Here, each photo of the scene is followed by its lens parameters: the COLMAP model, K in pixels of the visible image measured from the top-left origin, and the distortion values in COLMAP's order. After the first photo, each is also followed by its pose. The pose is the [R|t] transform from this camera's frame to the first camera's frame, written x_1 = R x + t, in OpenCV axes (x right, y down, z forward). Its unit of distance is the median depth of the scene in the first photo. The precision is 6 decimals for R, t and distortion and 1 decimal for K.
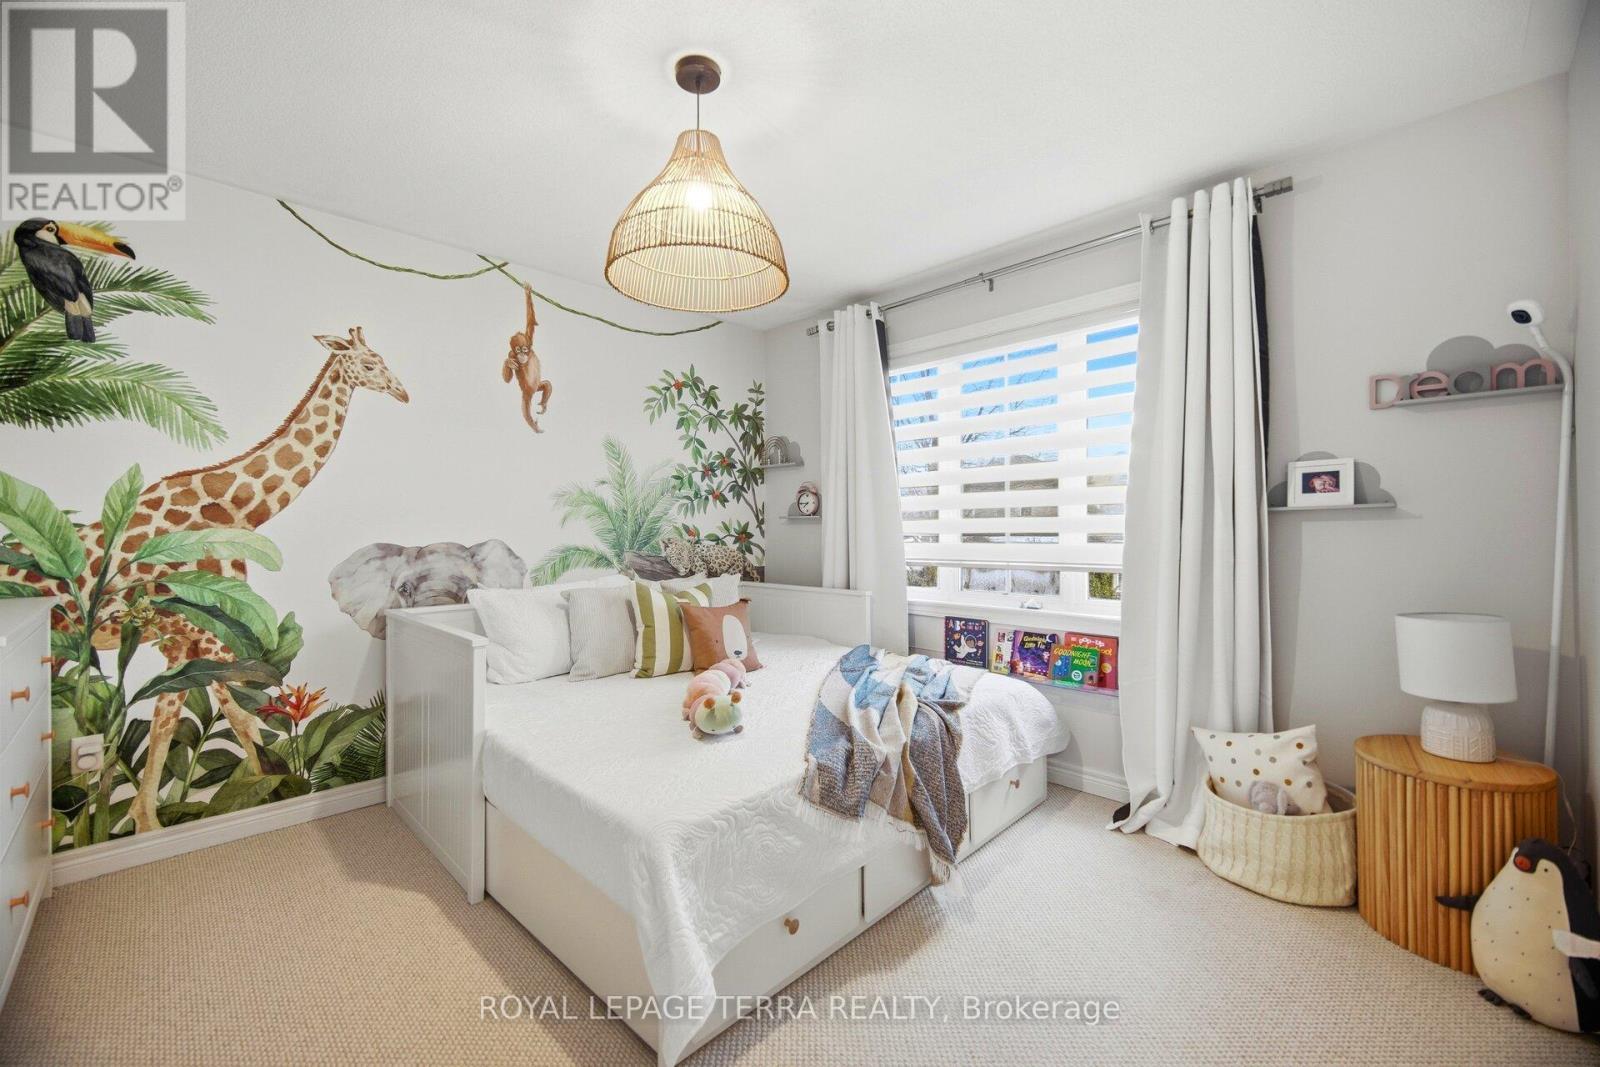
lens RADIAL K [[643.5, 0, 786.5], [0, 643.5, 524.6], [0, 0, 1]] dist [0.000366, -0.000033]
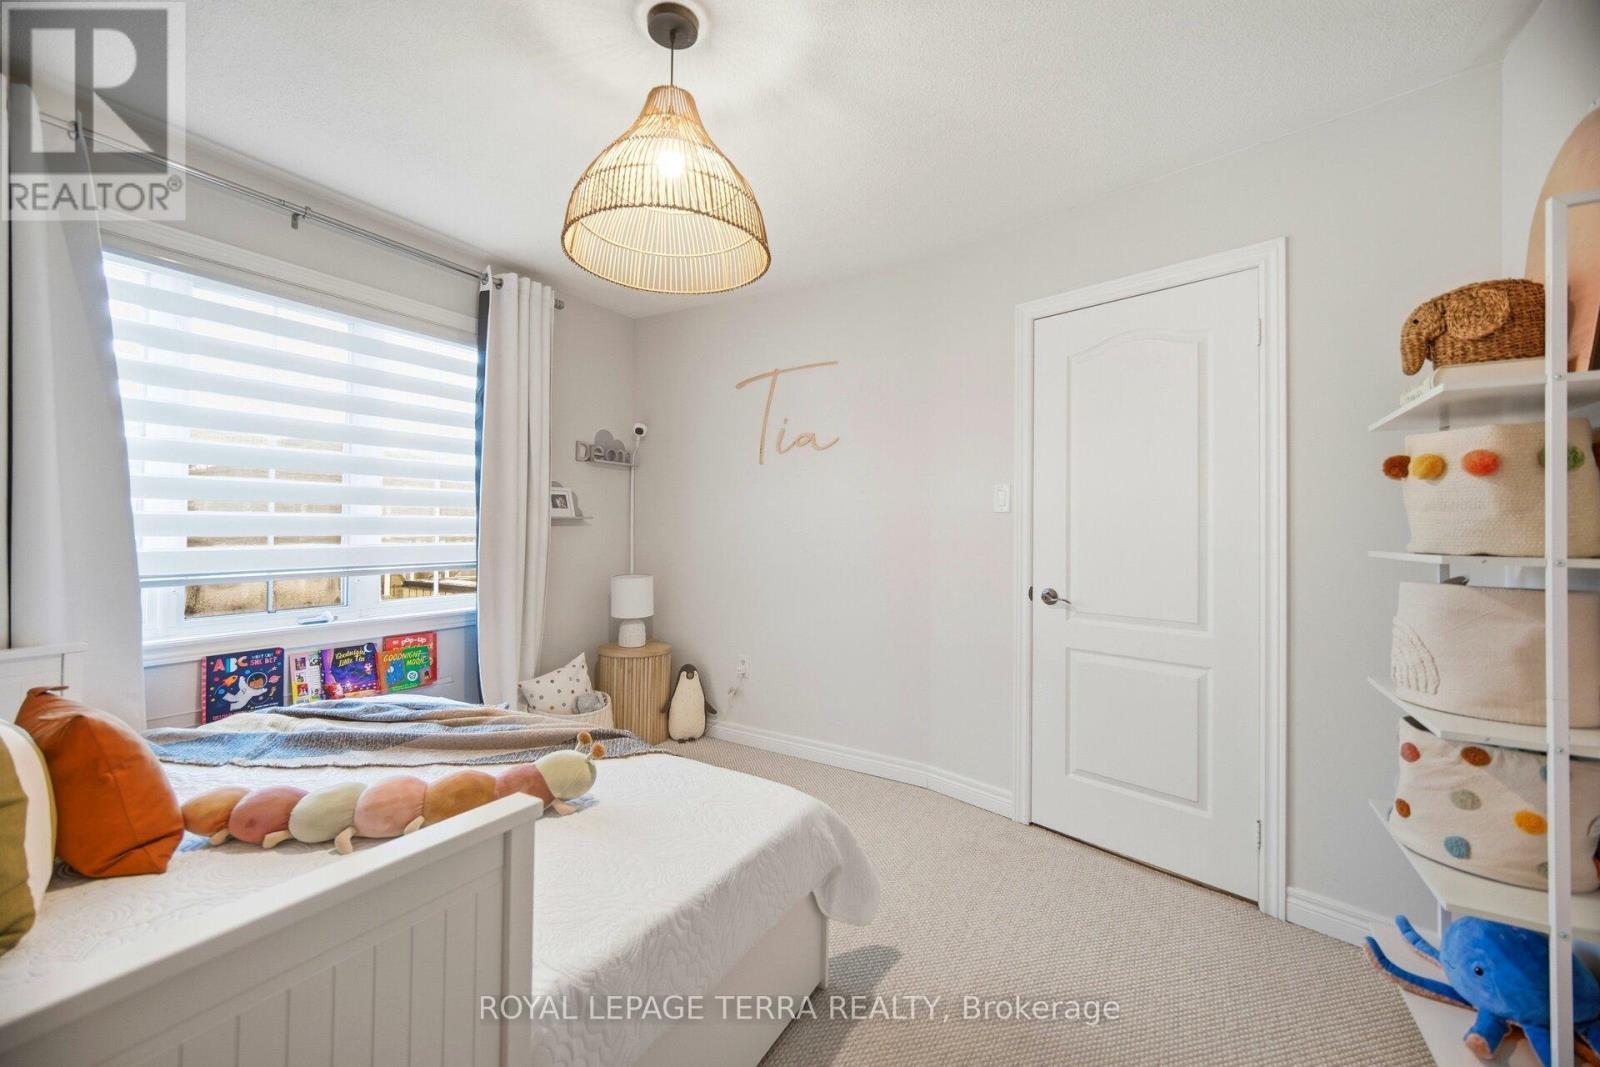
lens RADIAL K [[643.5, 0, 786.5], [0, 643.5, 524.6], [0, 0, 1]] dist [0.000366, -0.000033]
pose [[-0.231580, 0.011274, 0.972751, -0.617898], [-0.011456, 0.999832, -0.014315, 0.004983], [-0.972748, -0.014459, -0.231412, 0.617213]]
